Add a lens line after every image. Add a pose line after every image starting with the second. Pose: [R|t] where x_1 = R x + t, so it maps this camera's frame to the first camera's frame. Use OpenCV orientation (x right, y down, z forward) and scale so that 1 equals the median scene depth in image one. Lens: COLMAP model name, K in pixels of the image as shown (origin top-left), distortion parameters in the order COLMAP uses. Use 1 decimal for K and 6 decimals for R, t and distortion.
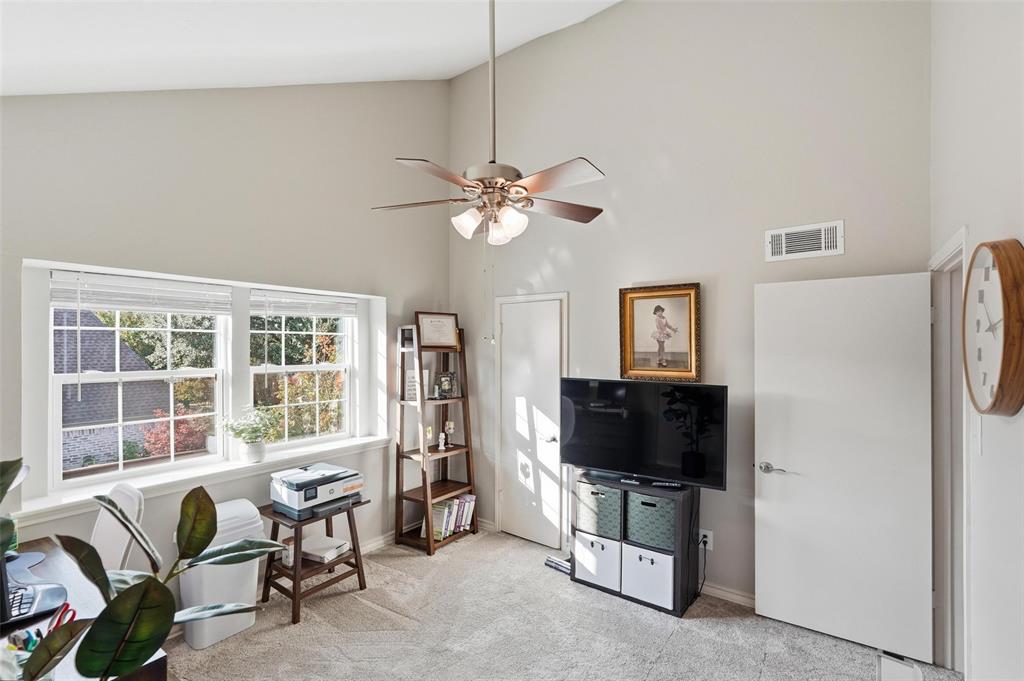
lens RADIAL K [[461.8, 0, 510.5], [0, 461.8, 345.0], [0, 0, 1]] dist [-0.001536, 0.000302]
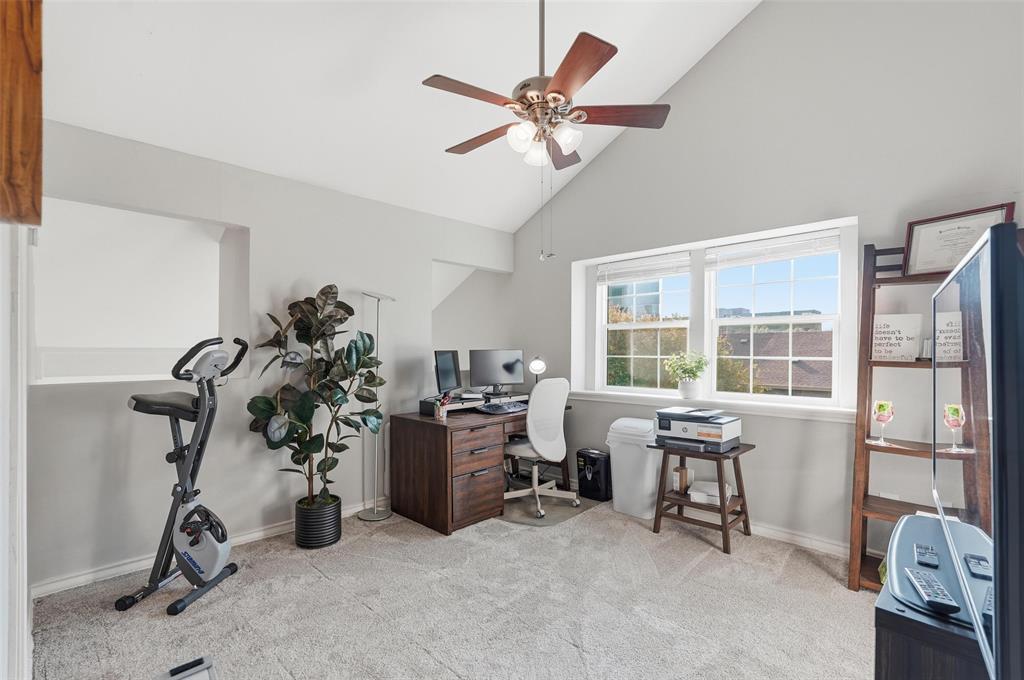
lens RADIAL K [[461.8, 0, 510.5], [0, 461.8, 344.5], [0, 0, 1]] dist [-0.001536, 0.000302]
pose [[-0.139680, -0.012655, -0.990116, 1.089772], [0.002328, 0.999911, -0.013108, 0.221407], [0.990194, -0.004136, -0.139638, 1.202631]]
